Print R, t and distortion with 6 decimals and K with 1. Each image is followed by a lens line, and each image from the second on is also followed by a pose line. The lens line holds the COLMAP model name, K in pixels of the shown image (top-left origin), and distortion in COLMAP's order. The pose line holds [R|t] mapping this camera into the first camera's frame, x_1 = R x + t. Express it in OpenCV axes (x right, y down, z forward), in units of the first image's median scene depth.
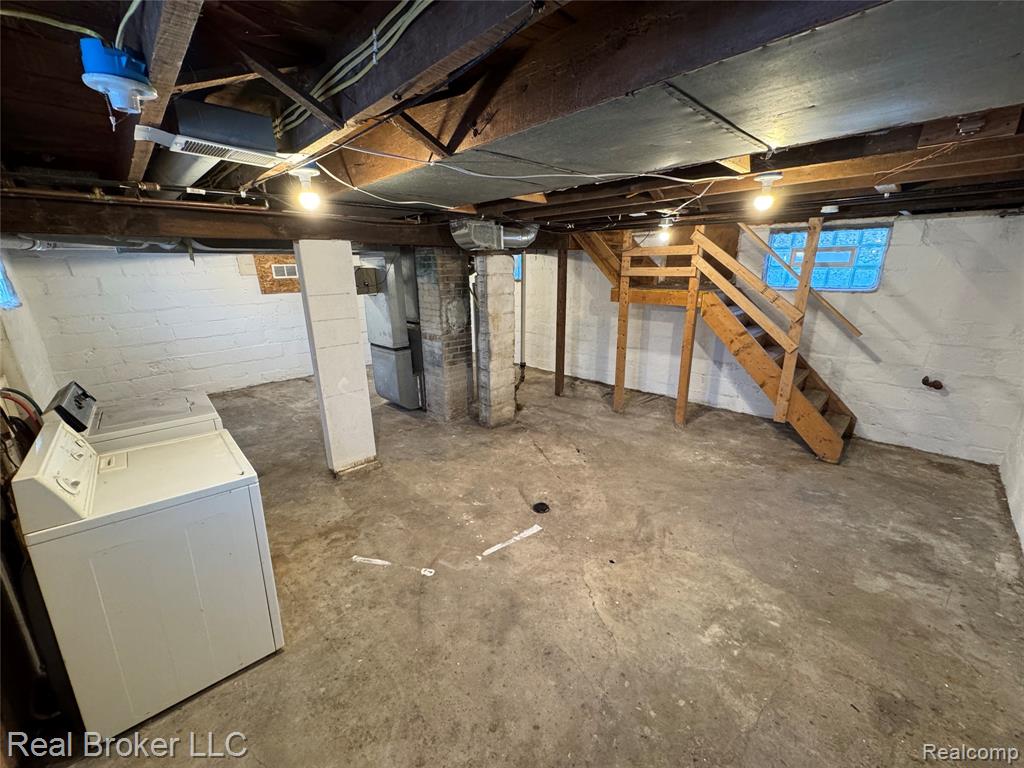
lens RADIAL K [[406.5, 0, 512.0], [0, 406.5, 384.0], [0, 0, 1]] dist [-0.002594, -0.000656]
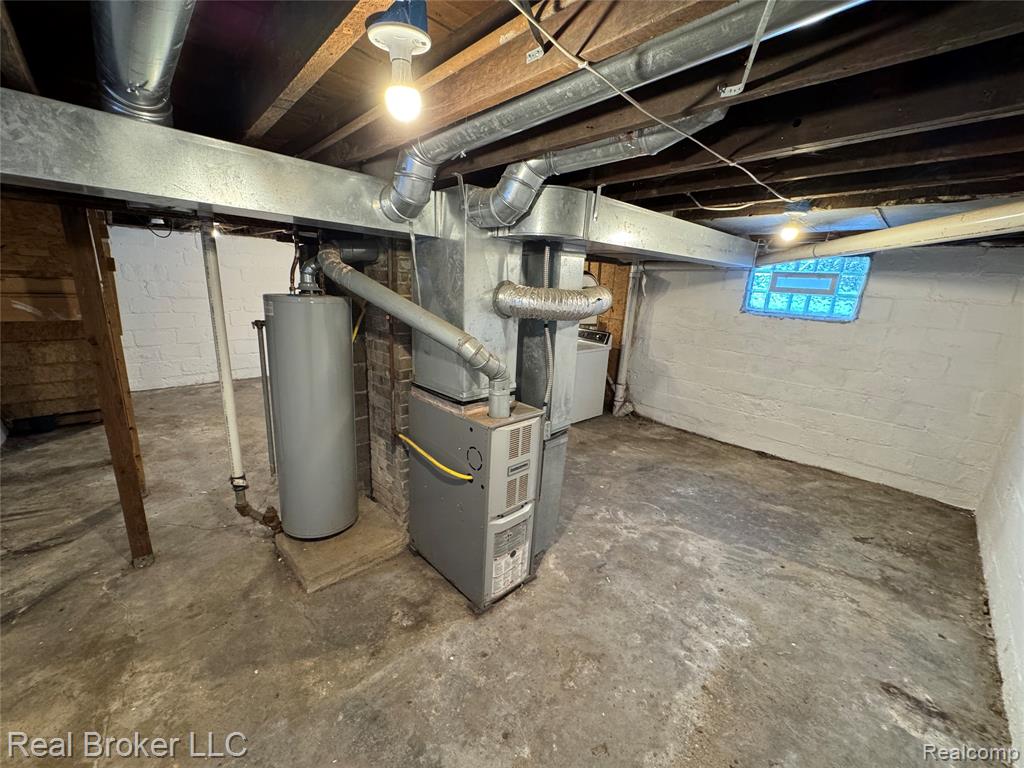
lens RADIAL K [[406.5, 0, 512.0], [0, 406.5, 384.0], [0, 0, 1]] dist [-0.002594, -0.000656]
pose [[-0.999204, -0.039661, 0.004215, -0.353051], [-0.032034, 0.860996, 0.507602, -0.490318], [-0.023761, 0.507064, -0.861581, 1.743064]]
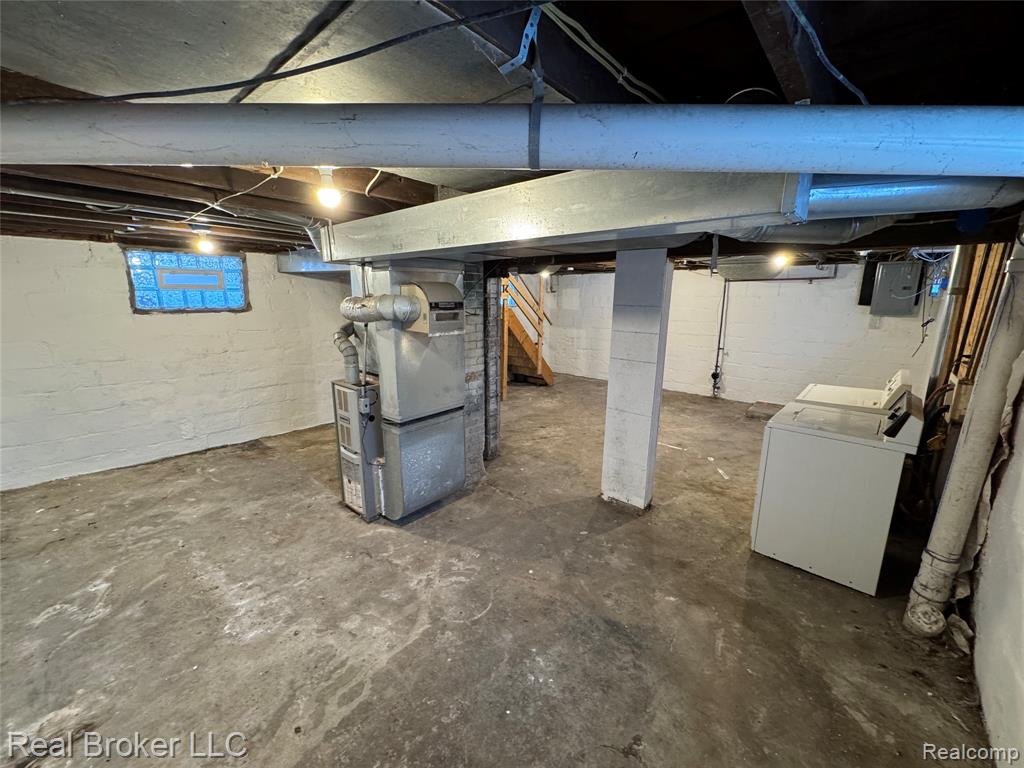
lens RADIAL K [[406.5, 0, 512.0], [0, 406.5, 384.0], [0, 0, 1]] dist [-0.002594, -0.000656]
pose [[-0.075205, -0.203228, 0.976239, -1.092311], [0.270292, 0.938205, 0.216132, -0.282424], [-0.959837, 0.280124, -0.015627, 1.065320]]
